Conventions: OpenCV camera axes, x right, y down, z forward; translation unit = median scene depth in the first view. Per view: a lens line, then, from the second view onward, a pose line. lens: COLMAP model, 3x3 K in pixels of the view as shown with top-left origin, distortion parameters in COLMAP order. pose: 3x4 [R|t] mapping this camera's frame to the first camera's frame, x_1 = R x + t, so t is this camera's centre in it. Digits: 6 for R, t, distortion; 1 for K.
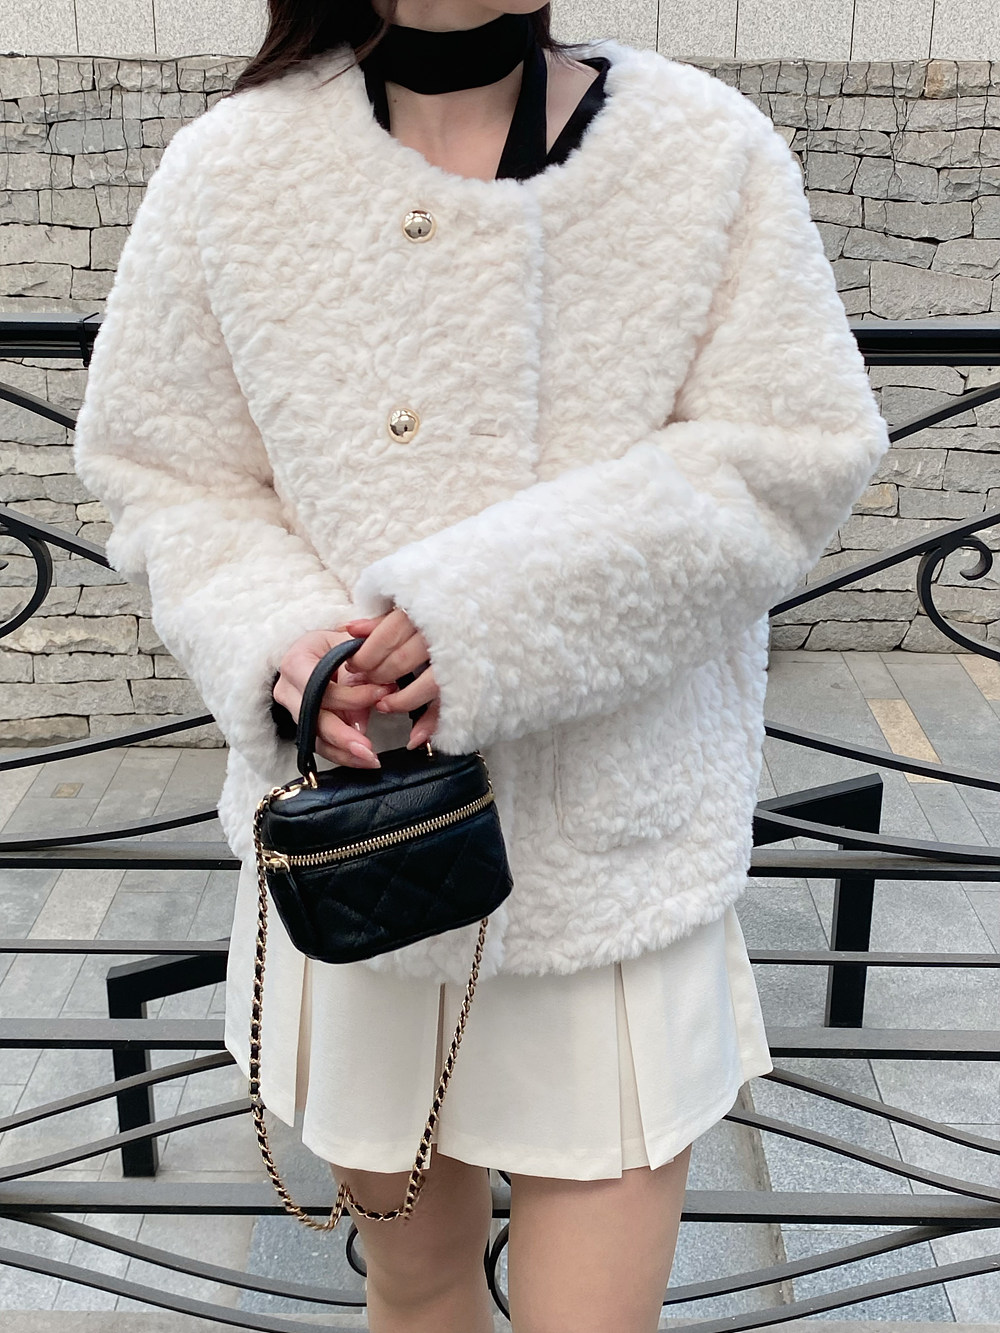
lens RADIAL K [[1621.1, 0, 494.5], [0, 1621.1, 658.9], [0, 0, 1]] dist [0.009232, 0.000000]
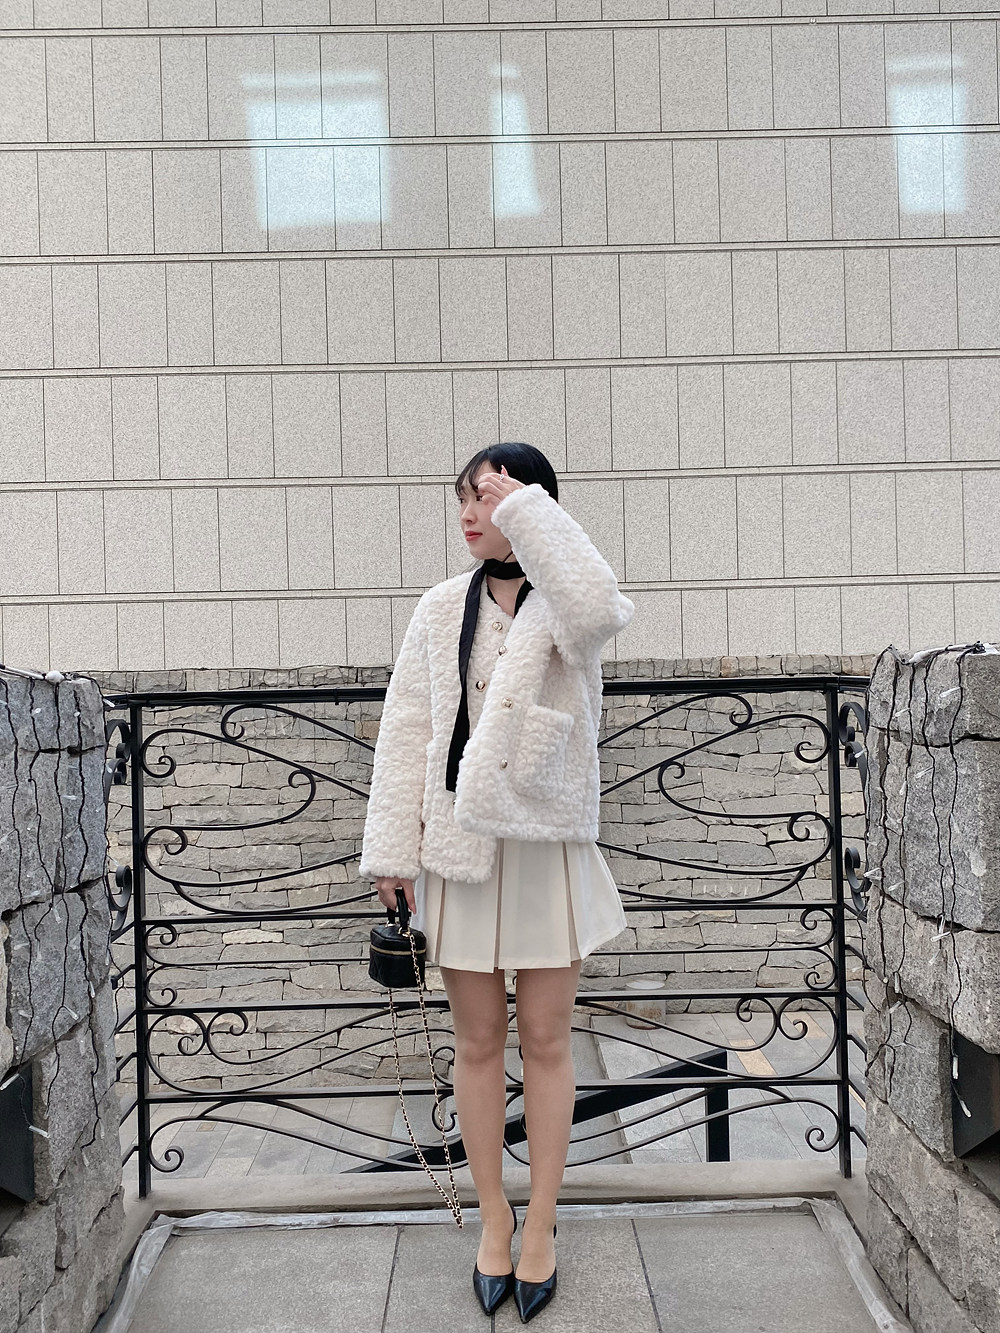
lens RADIAL K [[1096.6, 0, 501.9], [0, 1096.6, 655.8], [0, 0, 1]] dist [0.027652, -0.055819]
pose [[0.999242, -0.028031, 0.027019, -0.005848], [0.036046, 0.928343, -0.369973, 0.065773], [-0.014712, 0.370666, 0.928650, -0.114018]]
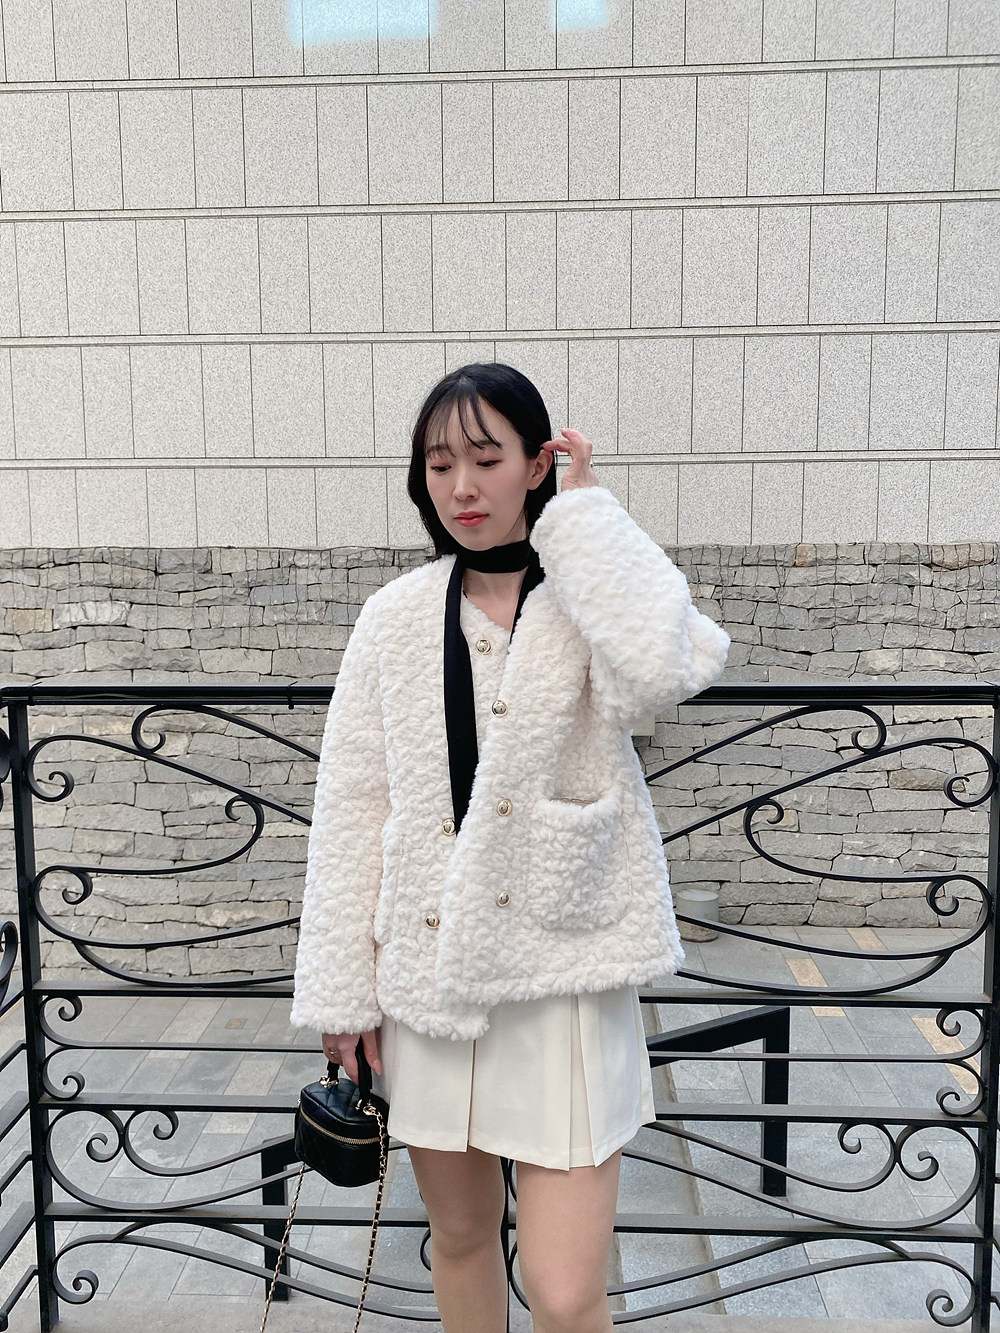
lens RADIAL K [[1110.4, 0, 493.5], [0, 1110.4, 646.7], [0, 0, 1]] dist [0.006377, -0.012960]
pose [[0.999441, -0.008747, -0.032272, 0.002694], [0.000137, 0.966238, -0.257651, 0.011546], [0.033437, 0.257503, 0.965699, -0.042410]]
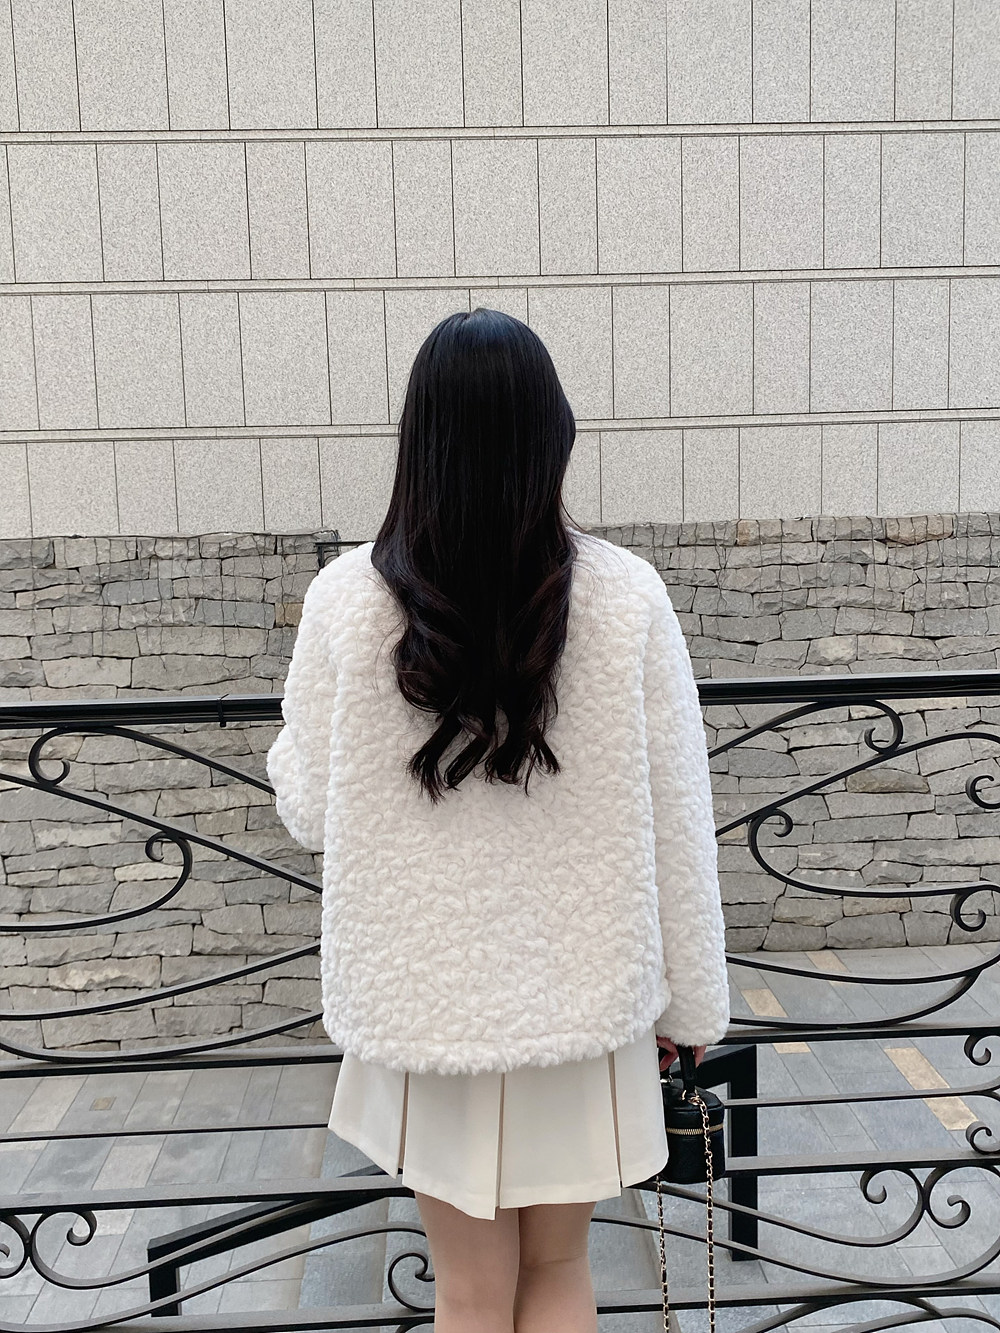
lens RADIAL K [[1289.0, 0, 509.5], [0, 1289.0, 644.2], [0, 0, 1]] dist [0.001999, 0.000000]
pose [[0.997049, -0.037733, 0.066861, -0.009775], [0.053648, 0.965402, -0.255190, 0.011240], [-0.054919, 0.258024, 0.964576, -0.042848]]
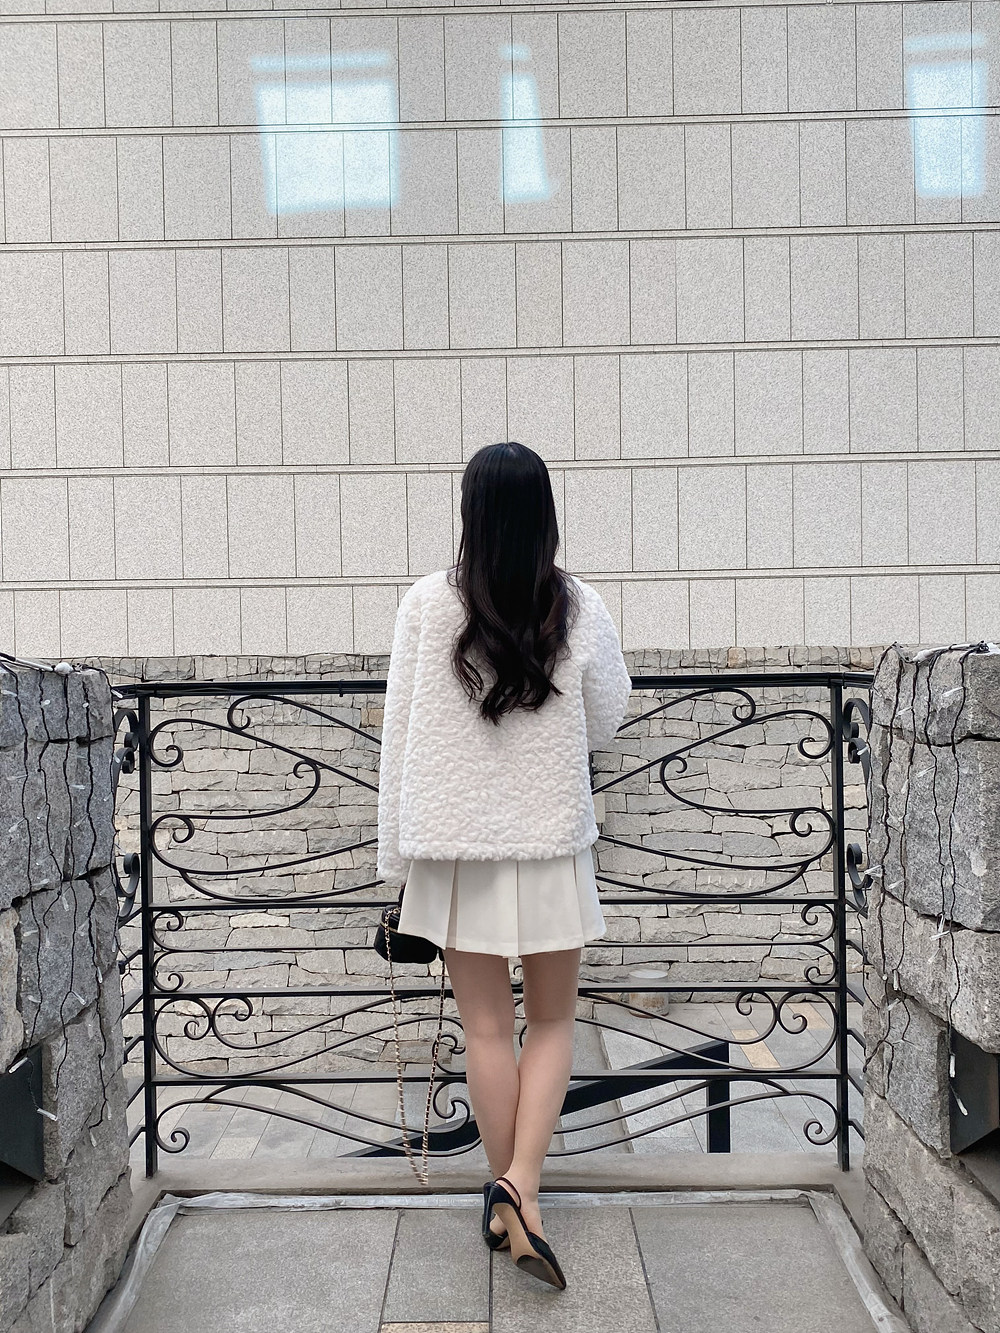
lens RADIAL K [[1096.6, 0, 482.1], [0, 1096.6, 662.7], [0, 0, 1]] dist [0.027652, -0.055819]
pose [[0.999784, -0.020645, 0.002387, -0.004970], [0.020152, 0.934956, -0.354191, 0.064869], [0.005080, 0.354163, 0.935170, -0.115838]]
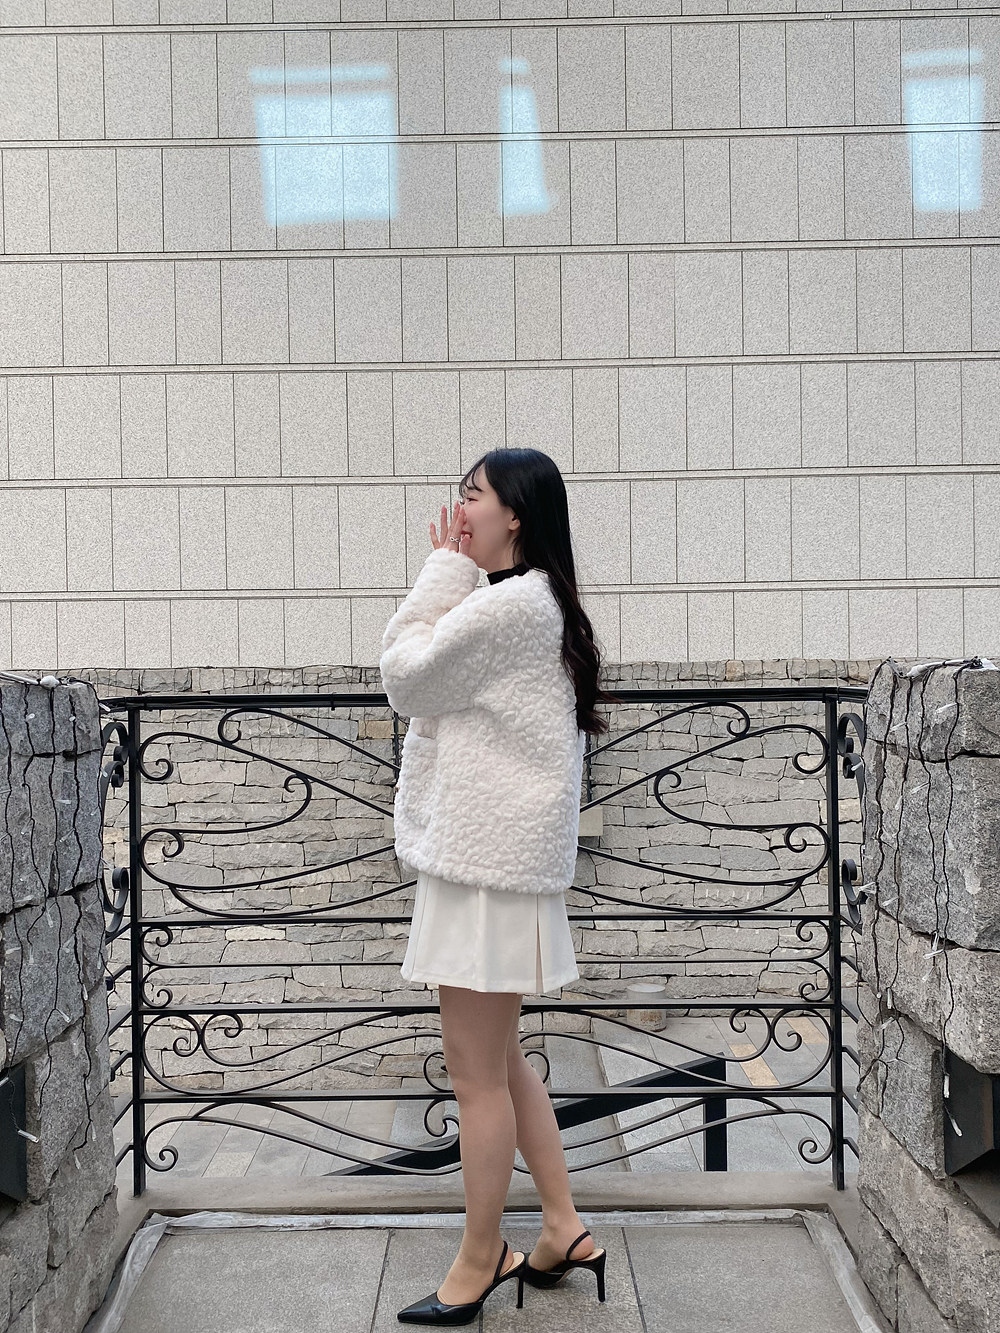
lens RADIAL K [[1096.6, 0, 486.0], [0, 1096.6, 667.1], [0, 0, 1]] dist [0.027652, -0.055819]
pose [[0.999810, -0.018353, 0.006637, -0.003228], [0.019511, 0.932528, -0.360570, 0.063771], [0.000429, 0.360631, 0.932708, -0.114016]]
